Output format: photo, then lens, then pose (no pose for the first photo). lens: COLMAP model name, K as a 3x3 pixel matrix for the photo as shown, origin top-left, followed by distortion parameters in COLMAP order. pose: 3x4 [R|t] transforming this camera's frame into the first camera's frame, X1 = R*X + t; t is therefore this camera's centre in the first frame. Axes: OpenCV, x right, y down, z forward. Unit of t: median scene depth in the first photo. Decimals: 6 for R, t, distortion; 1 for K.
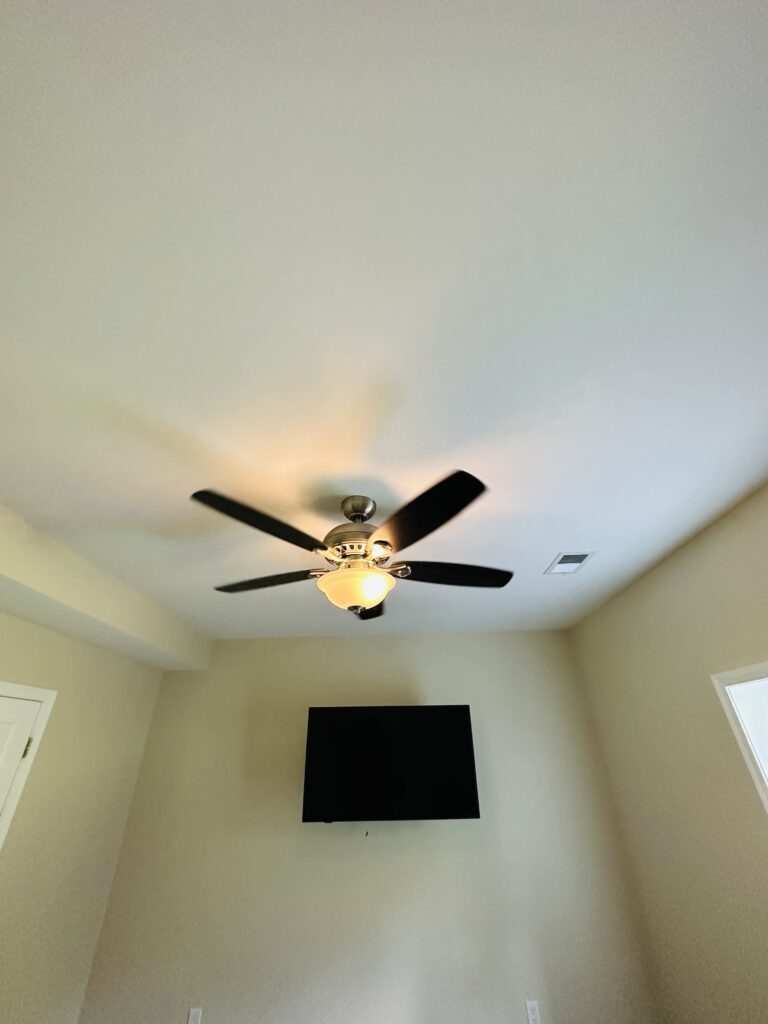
lens RADIAL K [[410.0, 0, 383.7], [0, 410.0, 508.5], [0, 0, 1]] dist [0.009378, -0.000077]
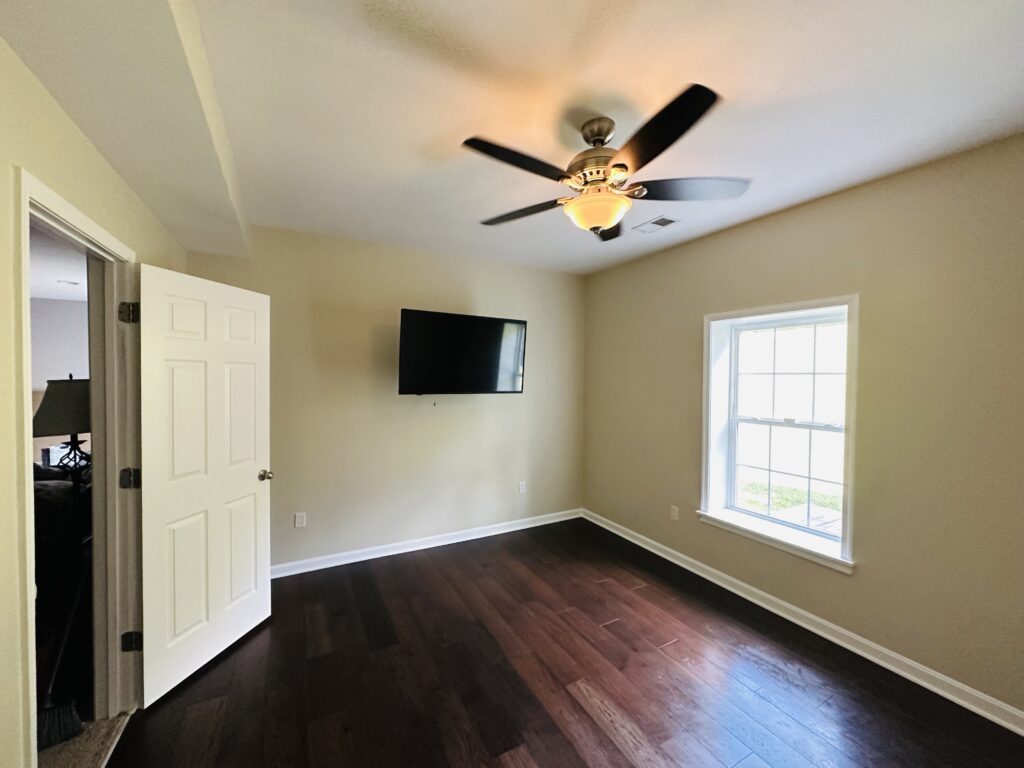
lens RADIAL K [[410.0, 0, 513.7], [0, 410.0, 381.2], [0, 0, 1]] dist [0.009378, -0.000077]
pose [[0.967298, 0.012419, -0.253337, 0.007084], [0.125139, 0.845410, 0.519252, -0.036736], [0.220622, -0.533974, 0.816209, -0.274365]]
